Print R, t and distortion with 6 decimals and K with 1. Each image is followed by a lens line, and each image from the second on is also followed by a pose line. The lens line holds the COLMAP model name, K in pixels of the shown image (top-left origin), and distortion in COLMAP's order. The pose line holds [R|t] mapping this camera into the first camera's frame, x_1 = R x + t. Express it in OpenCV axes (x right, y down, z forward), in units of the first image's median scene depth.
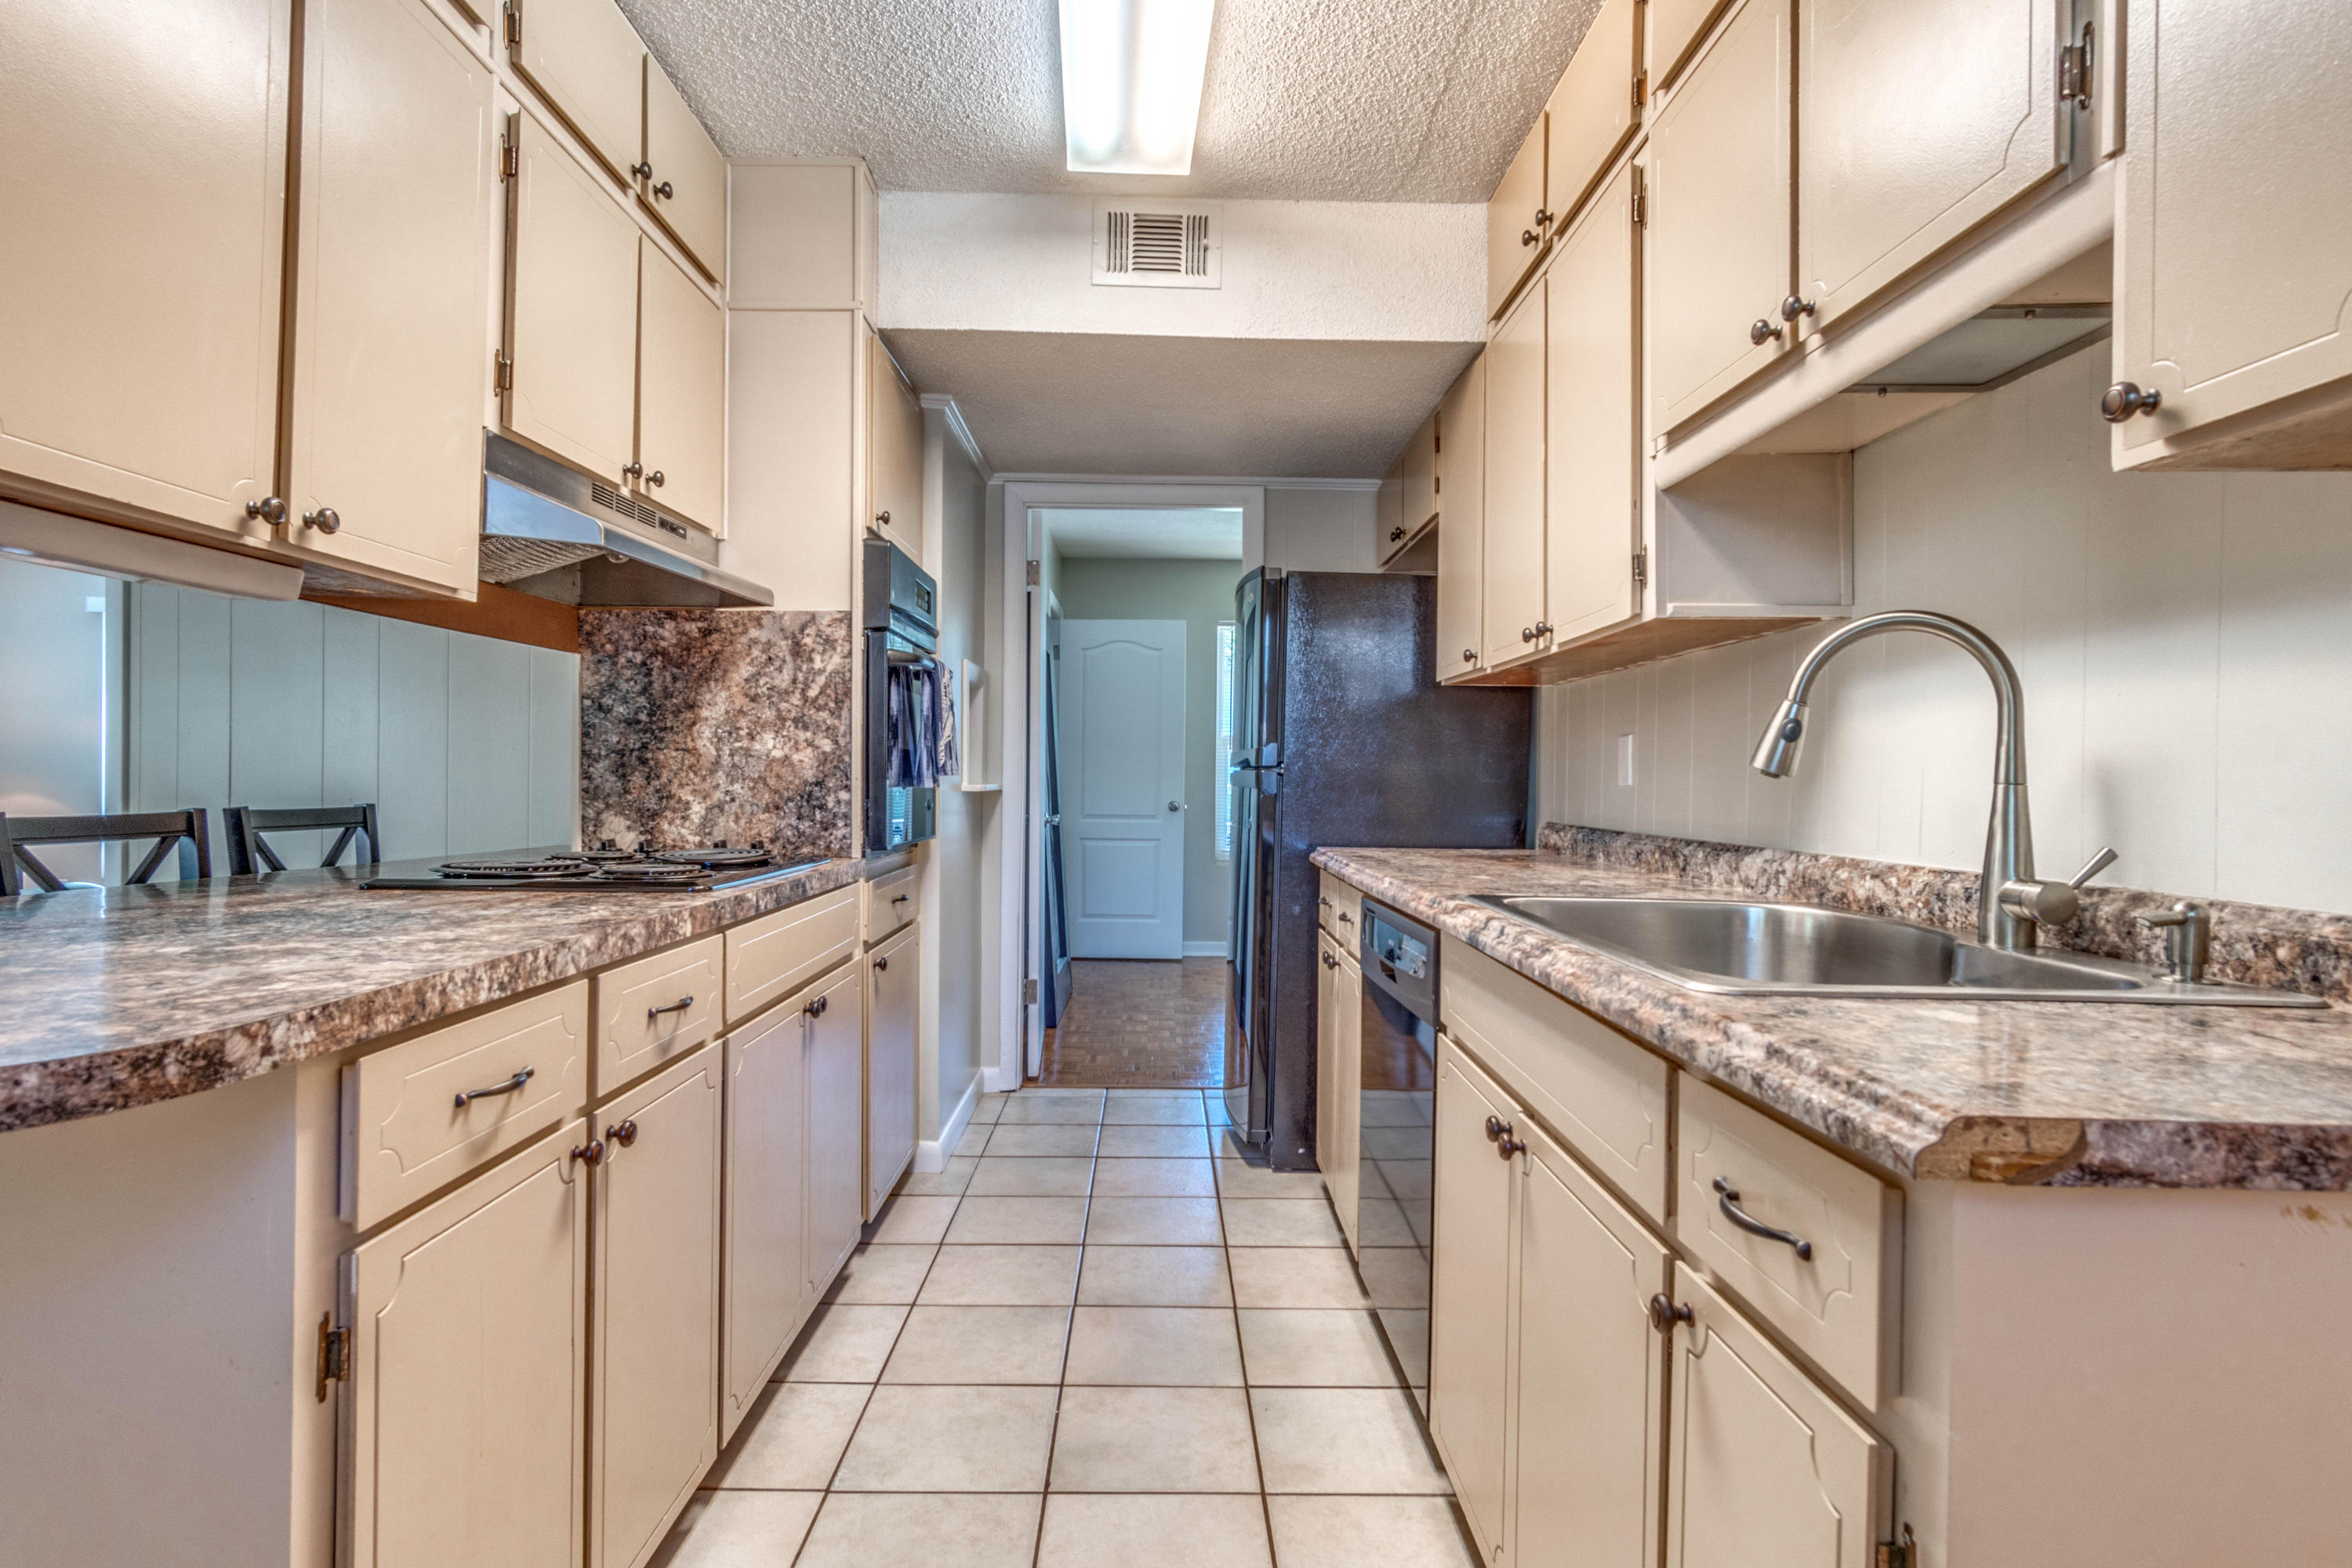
lens RADIAL K [[1228.0, 0, 1165.5], [0, 1228.0, 786.9], [0, 0, 1]] dist [0.013026, -0.000237]
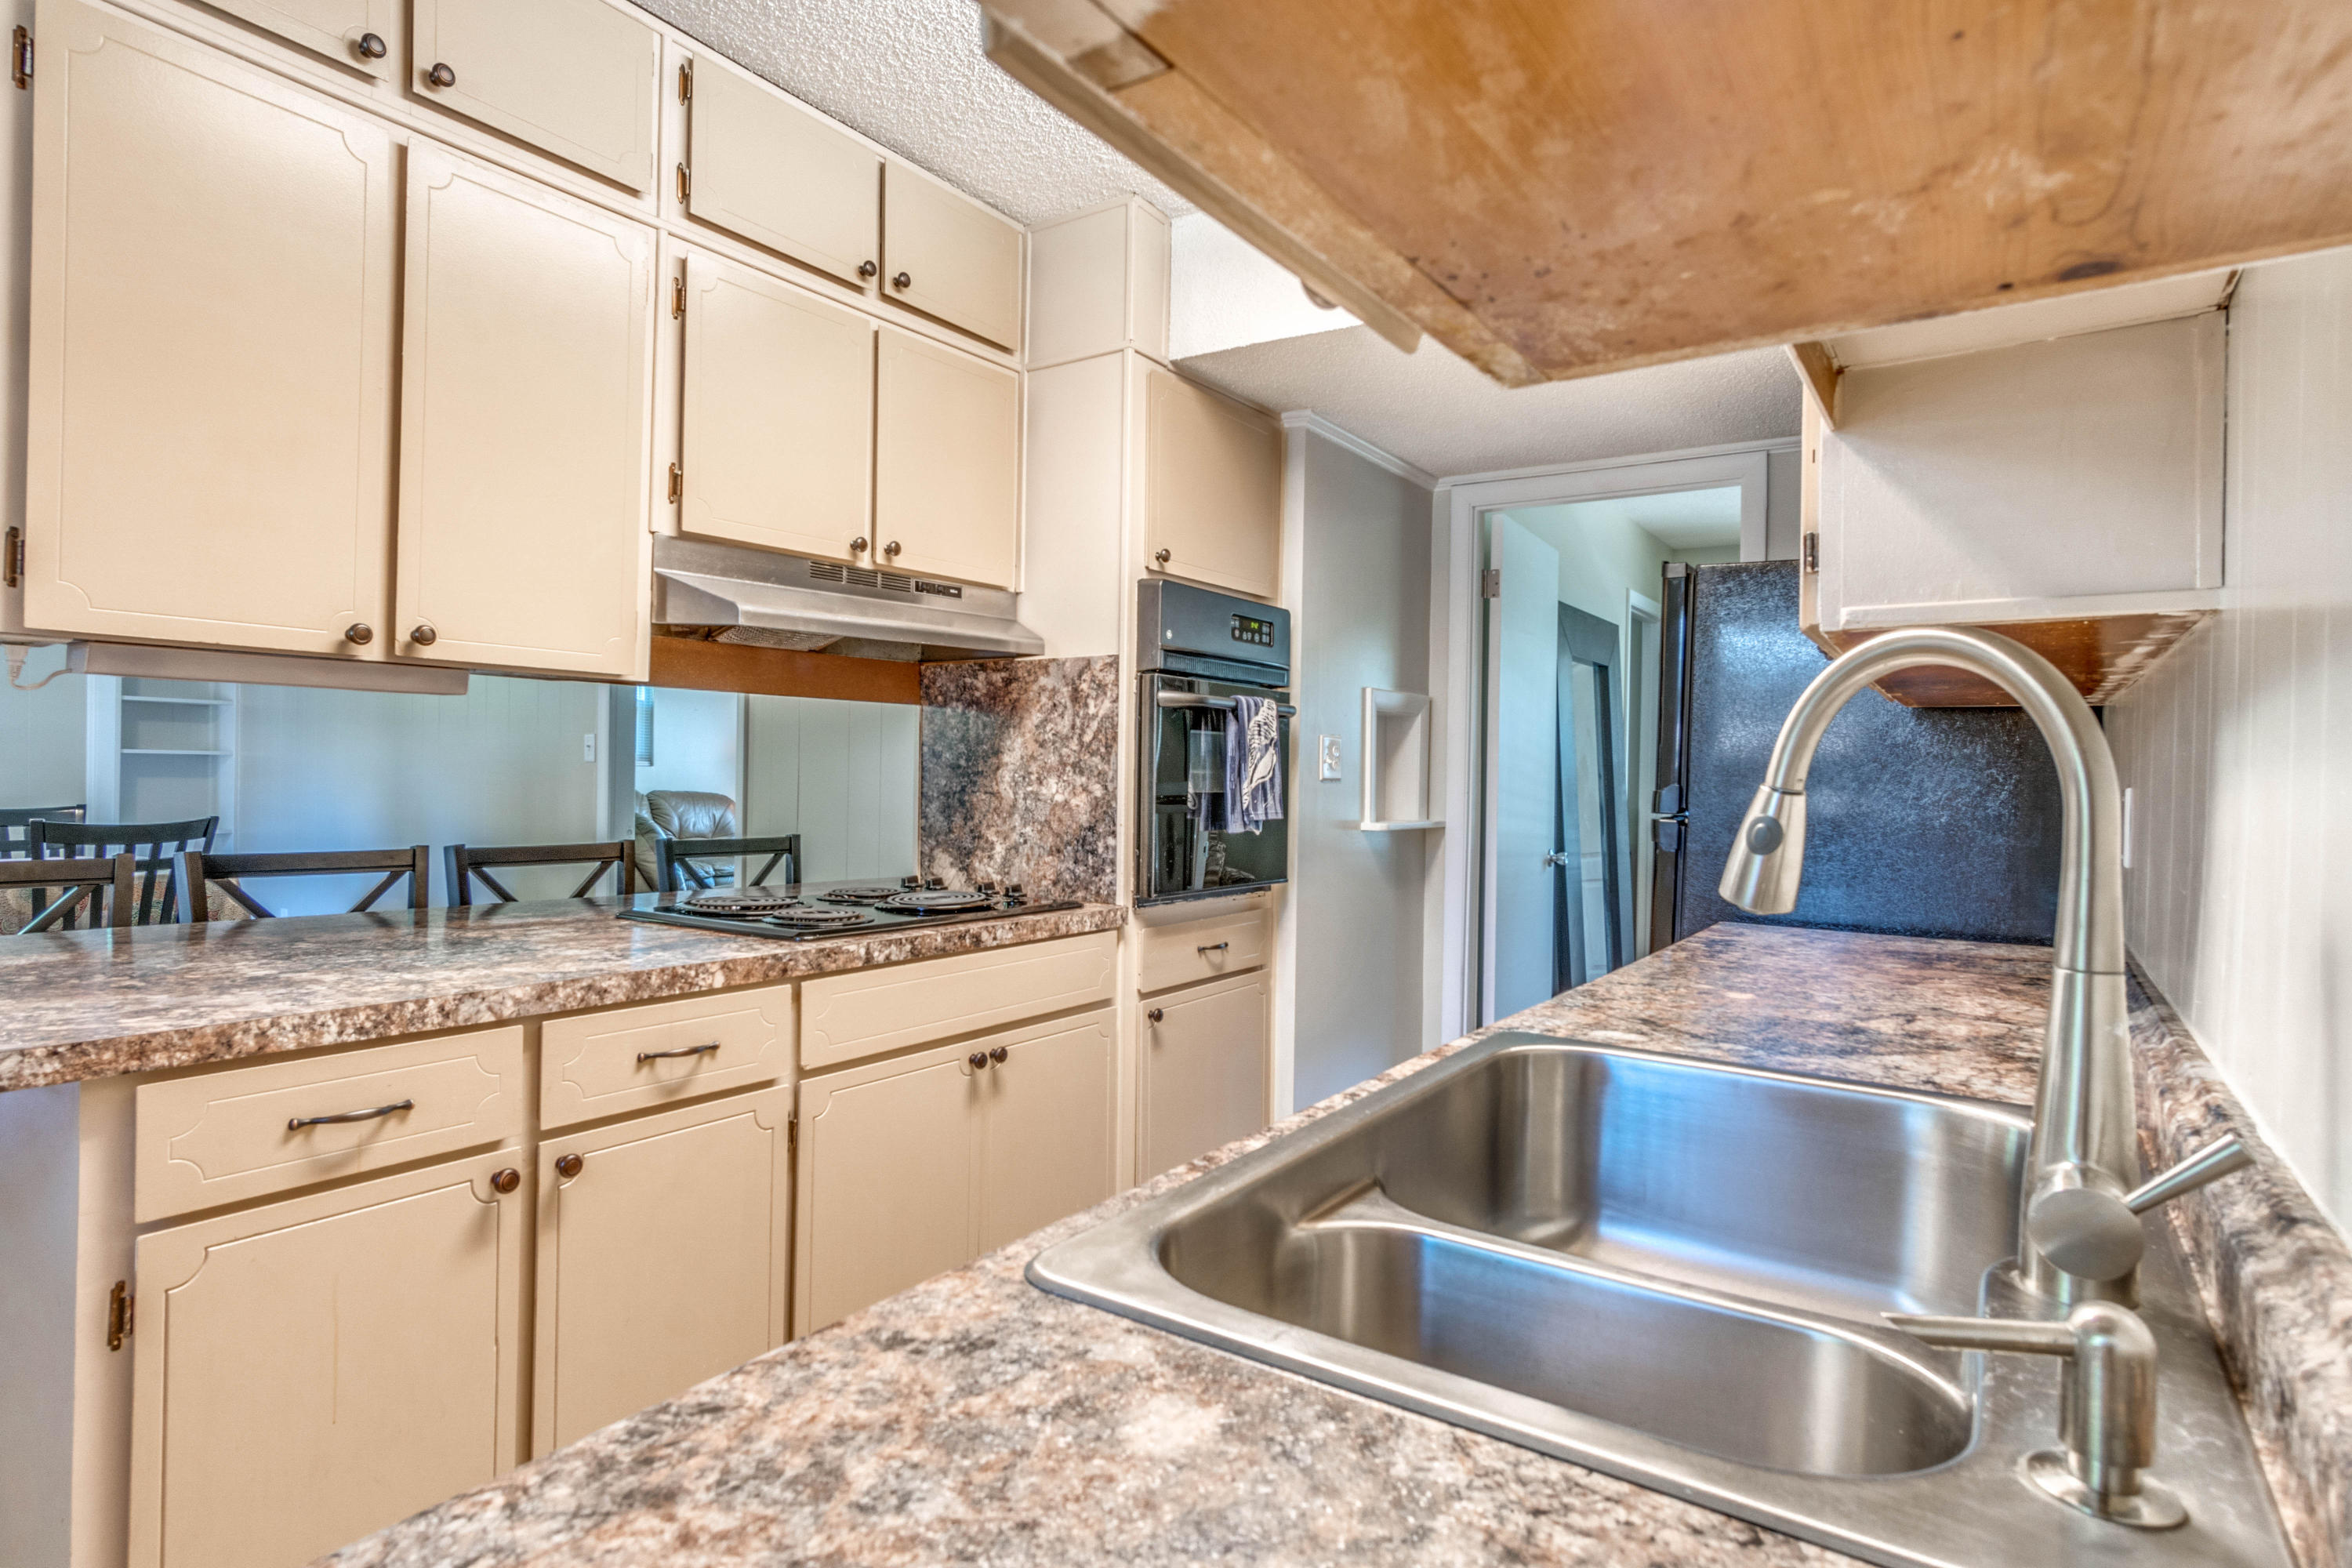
lens RADIAL K [[1251.5, 0, 1159.2], [0, 1251.5, 786.6], [0, 0, 1]] dist [0.004227, 0.005621]
pose [[0.825188, 0.011144, -0.564748, 0.409345], [-0.014737, 0.999890, -0.001803, -0.043469], [0.564665, 0.009810, 0.825262, 0.230808]]
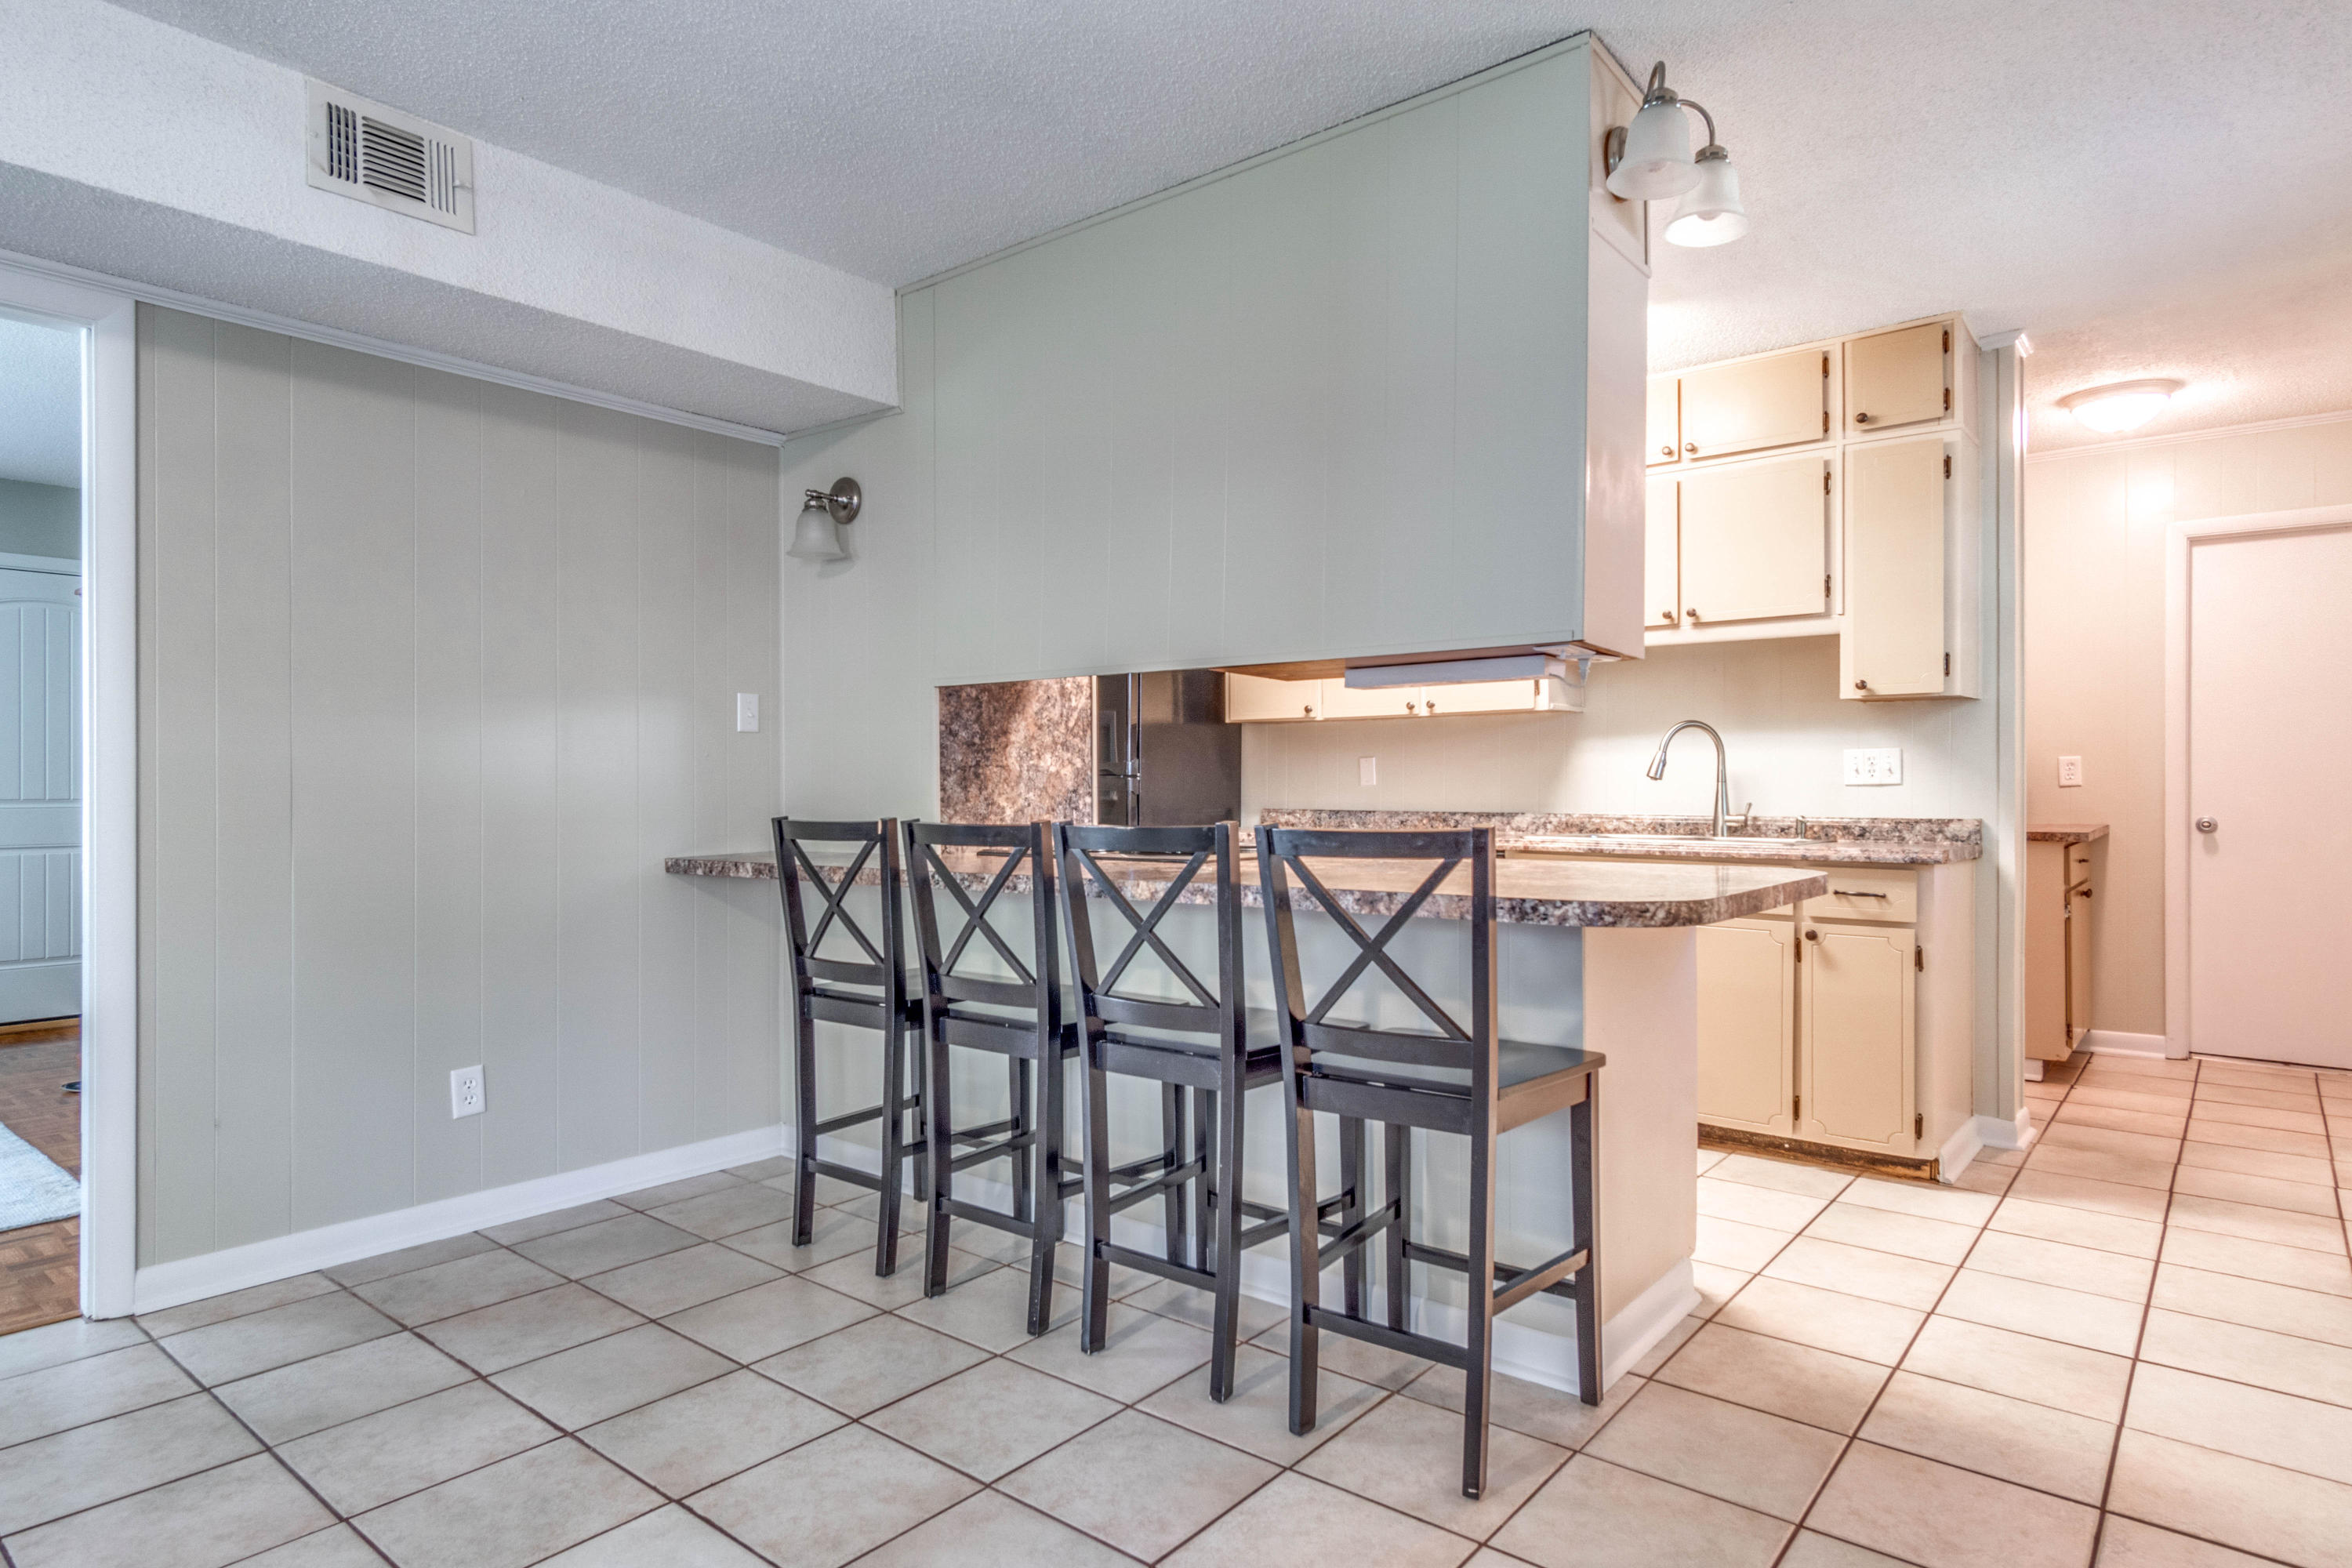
lens RADIAL K [[1290.3, 0, 1177.1], [0, 1290.3, 778.3], [0, 0, 1]] dist [0.041678, 0.000251]
pose [[0.642425, -0.008560, 0.766301, -1.570772], [0.015408, 0.999880, -0.001747, -0.015460], [-0.766194, 0.012930, 0.642480, 0.001785]]
